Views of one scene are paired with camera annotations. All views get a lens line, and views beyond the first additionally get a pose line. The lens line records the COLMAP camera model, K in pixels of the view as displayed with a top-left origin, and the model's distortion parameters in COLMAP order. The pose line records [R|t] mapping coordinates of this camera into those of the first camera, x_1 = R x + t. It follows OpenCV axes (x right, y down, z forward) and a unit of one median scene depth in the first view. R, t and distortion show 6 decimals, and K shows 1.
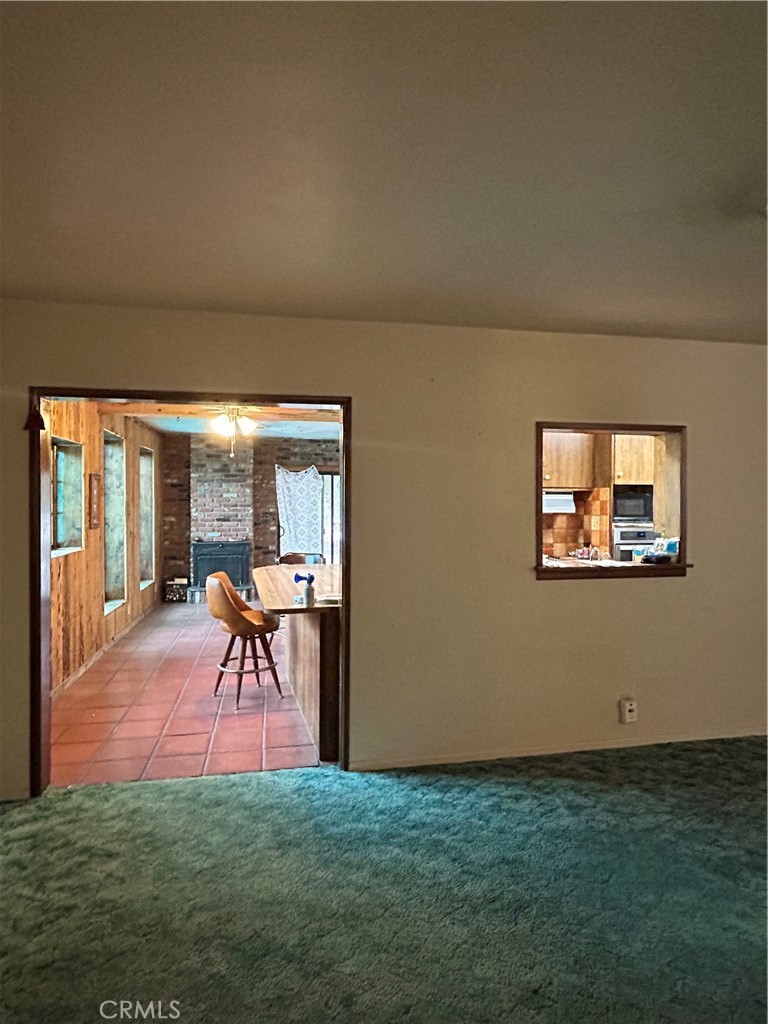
lens RADIAL K [[592.5, 0, 392.1], [0, 592.5, 509.2], [0, 0, 1]] dist [-0.000271, -0.001025]
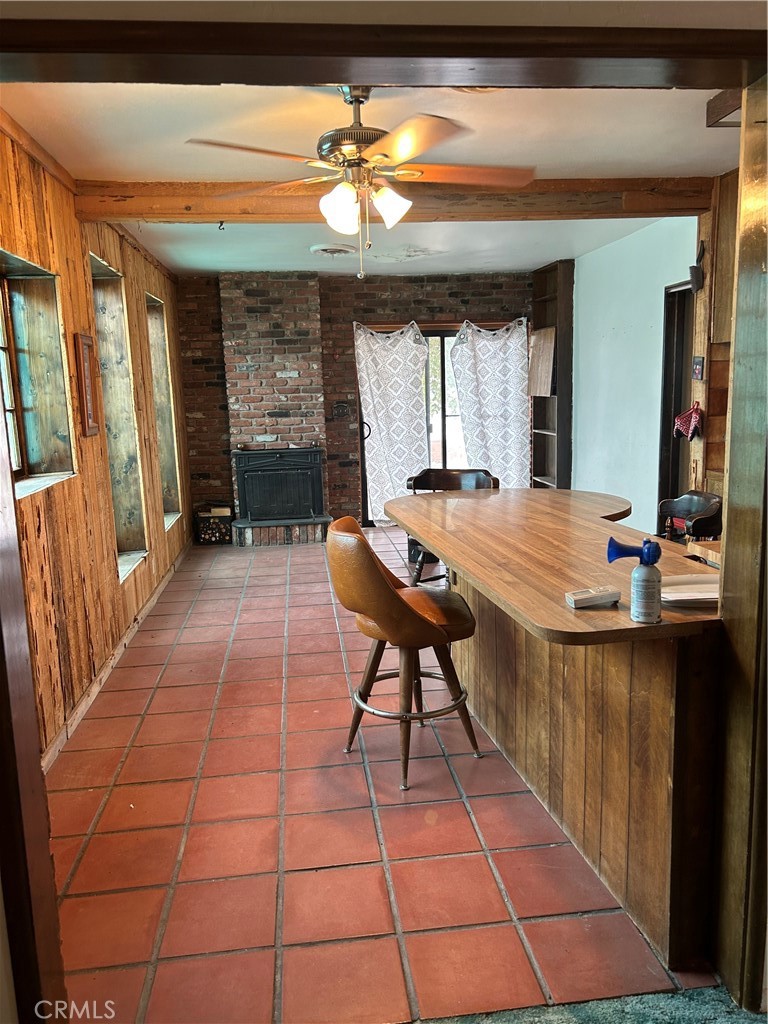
lens RADIAL K [[771.9, 0, 384.2], [0, 771.9, 514.8], [0, 0, 1]] dist [0.113759, -0.179513]
pose [[0.995784, -0.020259, -0.089467, -0.123743], [0.033668, 0.987958, 0.151014, 0.003394], [0.085330, -0.153390, 0.984475, 0.218407]]
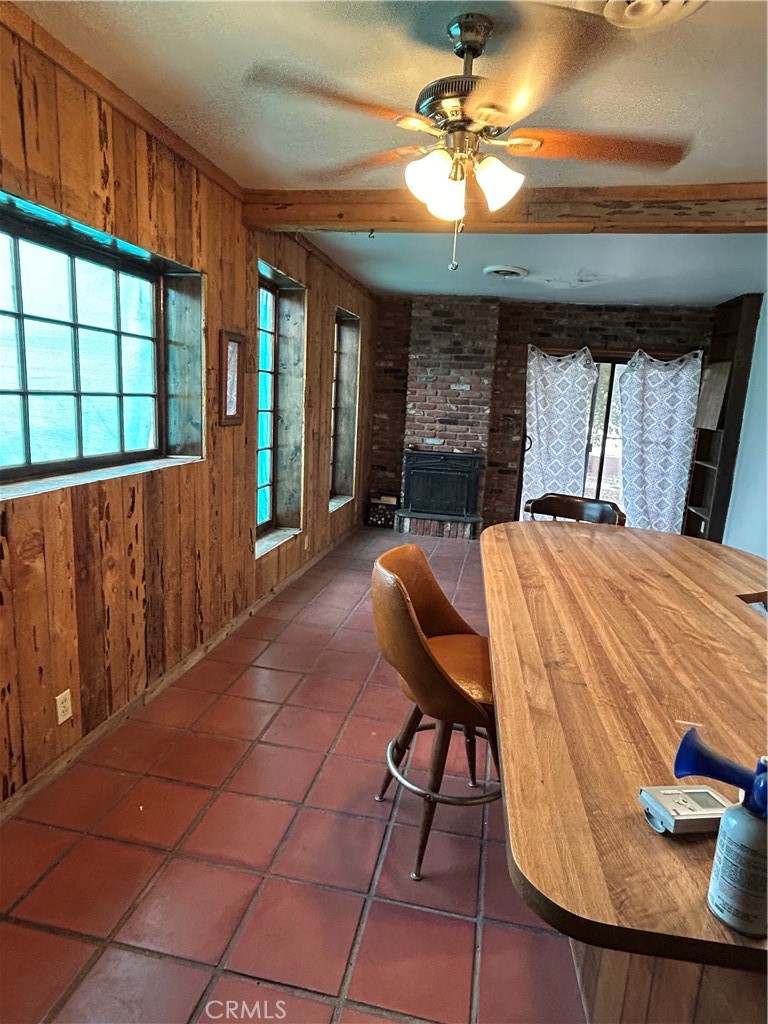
lens RADIAL K [[596.1, 0, 384.0], [0, 596.1, 512.0], [0, 0, 1]] dist [0.000598, -0.001901]
pose [[0.918460, 0.119263, -0.377103, -0.088070], [-0.054885, 0.982661, 0.177103, 0.002361], [0.391687, -0.141965, 0.909081, 0.366971]]
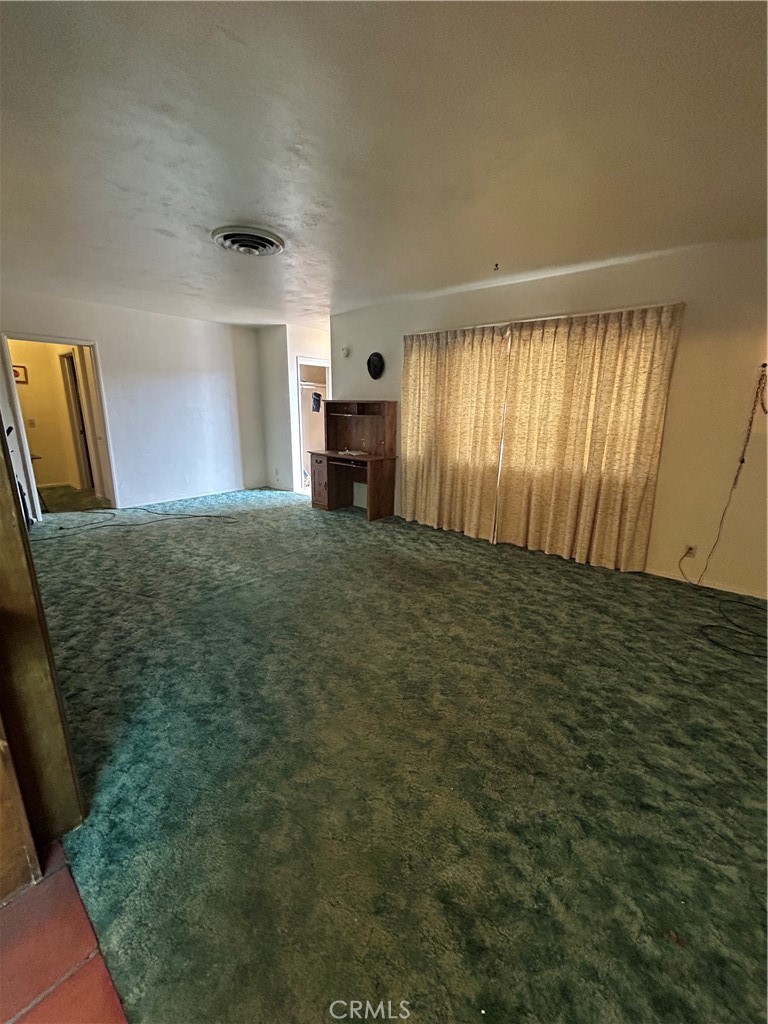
lens RADIAL K [[414.3, 0, 386.6], [0, 414.3, 509.0], [0, 0, 1]] dist [-0.008661, 0.000054]
pose [[-0.619241, -0.201231, 0.758978, -0.234928], [-0.003139, 0.967229, 0.253885, 0.010070], [-0.785195, 0.154834, -0.599579, 0.425063]]
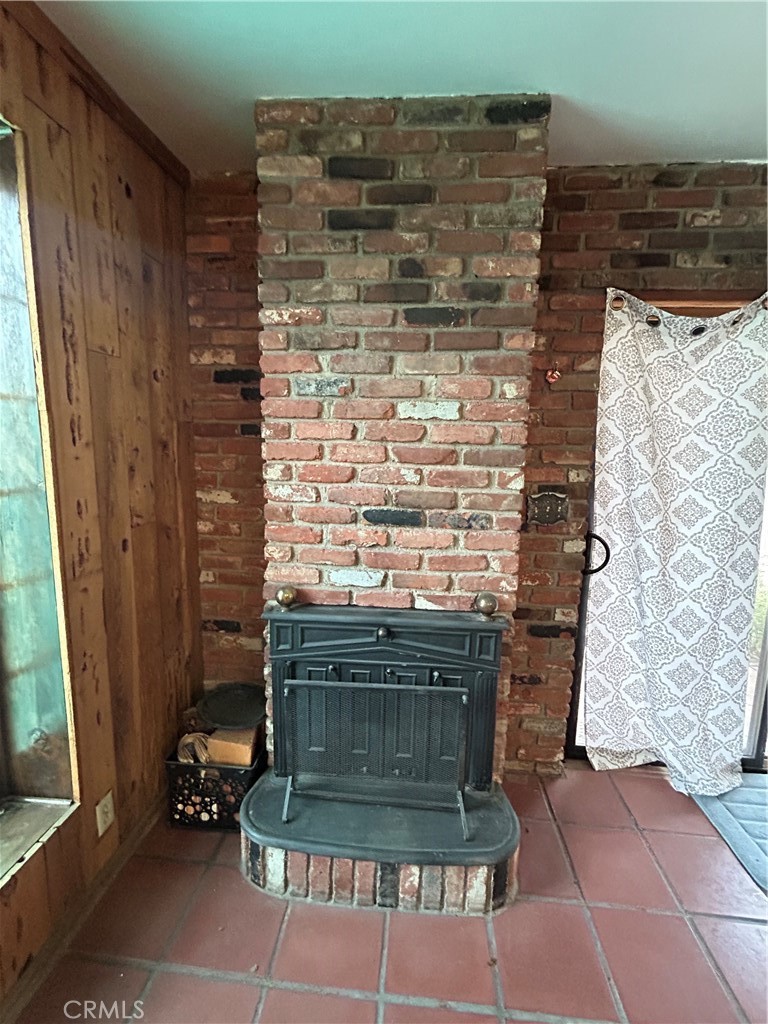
lens RADIAL K [[462.9, 0, 384.0], [0, 462.9, 512.0], [0, 0, 1]] dist [-0.001961, -0.000124]
pose [[0.956549, 0.063599, -0.284552, -0.290777], [-0.024907, 0.990177, 0.137583, -0.011305], [0.290507, -0.124517, 0.948737, 1.012292]]
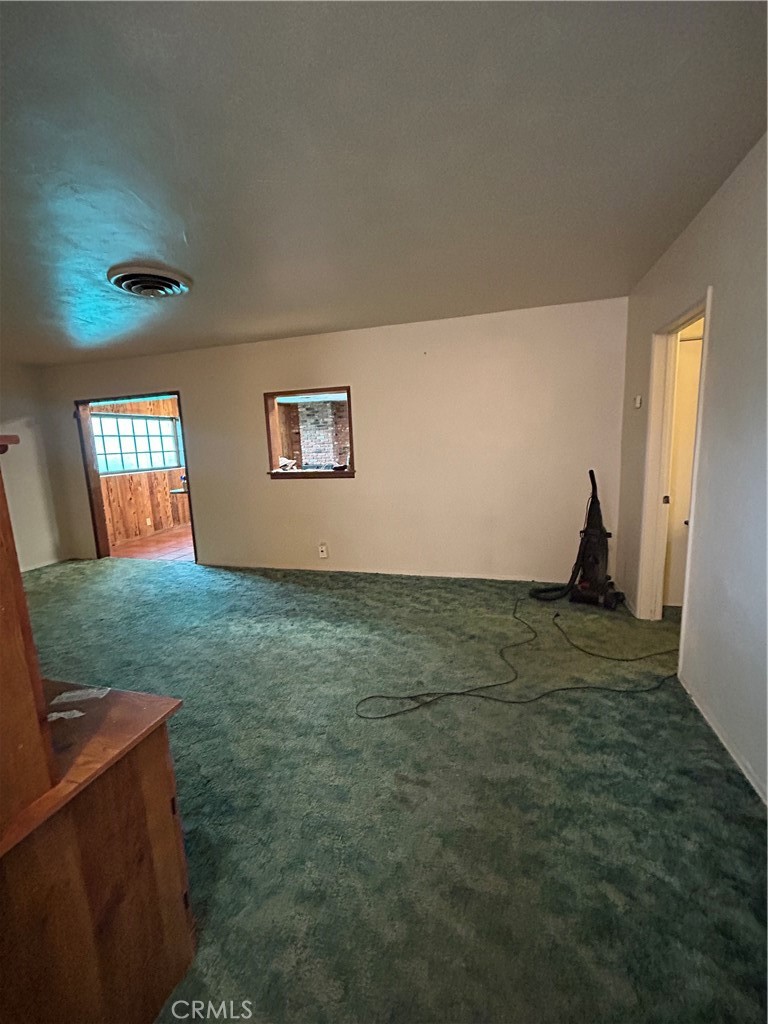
lens RADIAL K [[414.3, 0, 386.6], [0, 414.3, 509.0], [0, 0, 1]] dist [-0.008661, 0.000054]
pose [[0.889626, 0.035628, -0.455298, 0.558416], [0.035143, 0.988655, 0.146032, 0.015851], [0.455336, -0.145915, 0.878281, -0.004026]]
